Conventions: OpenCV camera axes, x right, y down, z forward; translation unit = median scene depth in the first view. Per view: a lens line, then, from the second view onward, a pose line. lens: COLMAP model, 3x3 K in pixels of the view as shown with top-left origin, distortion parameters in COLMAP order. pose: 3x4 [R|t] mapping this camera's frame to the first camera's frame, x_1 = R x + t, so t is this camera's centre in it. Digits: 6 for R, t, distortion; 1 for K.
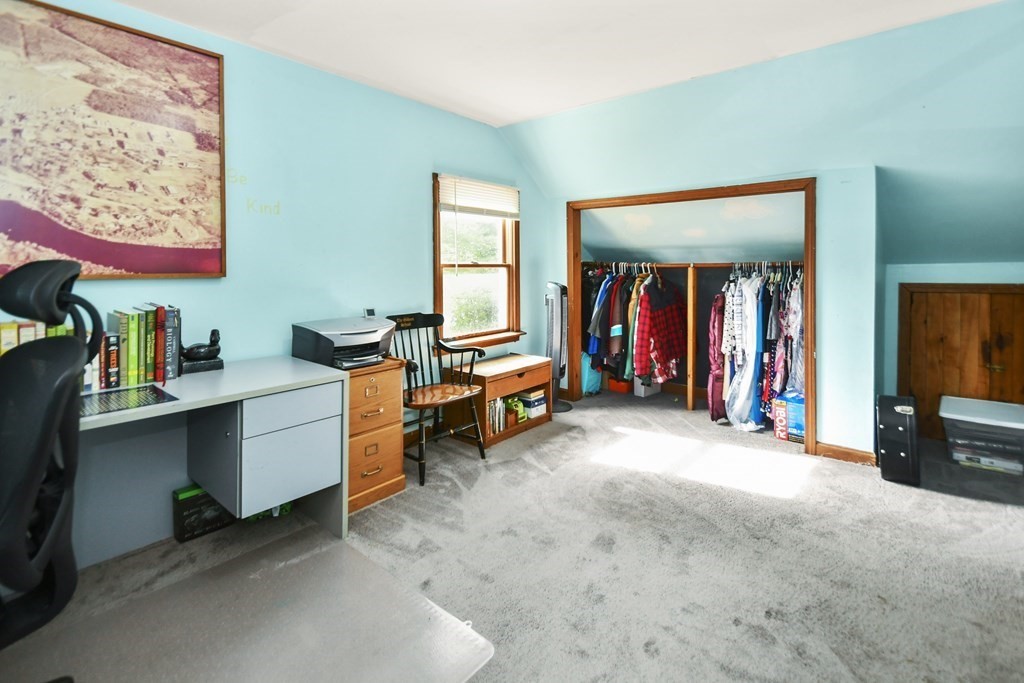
lens RADIAL K [[473.7, 0, 511.6], [0, 473.7, 281.4], [0, 0, 1]] dist [-0.032718, -0.000911]
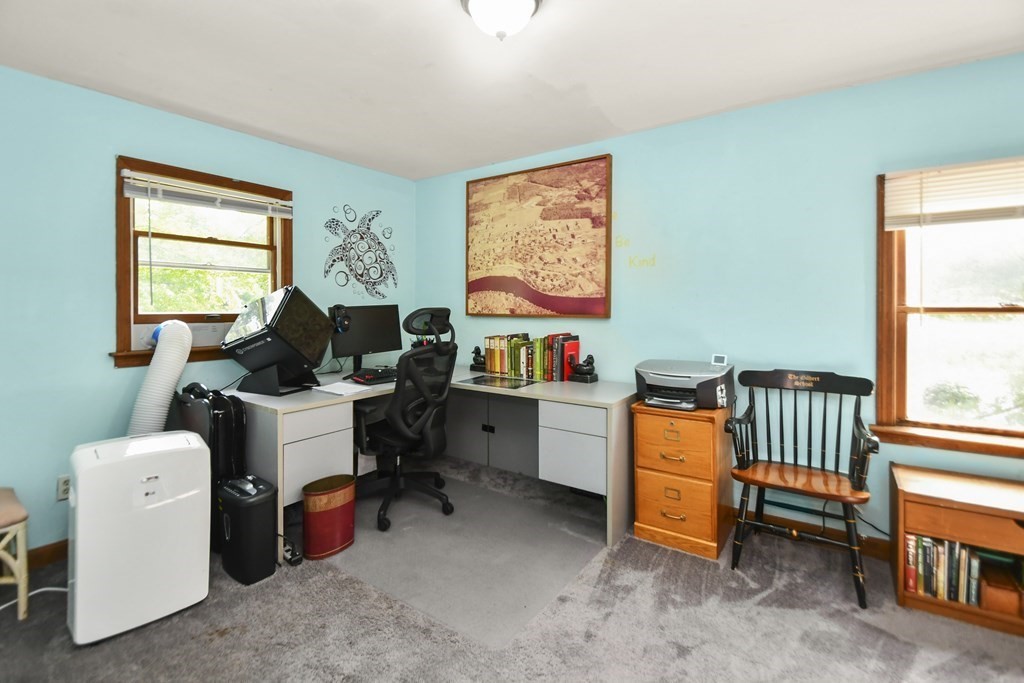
lens RADIAL K [[466.4, 0, 508.5], [0, 466.4, 320.5], [0, 0, 1]] dist [-0.002142, -0.000587]
pose [[0.080494, 0.029661, -0.996314, 0.784256], [-0.030174, 0.999172, 0.027309, -0.033078], [0.996298, 0.027865, 0.081322, 0.666026]]
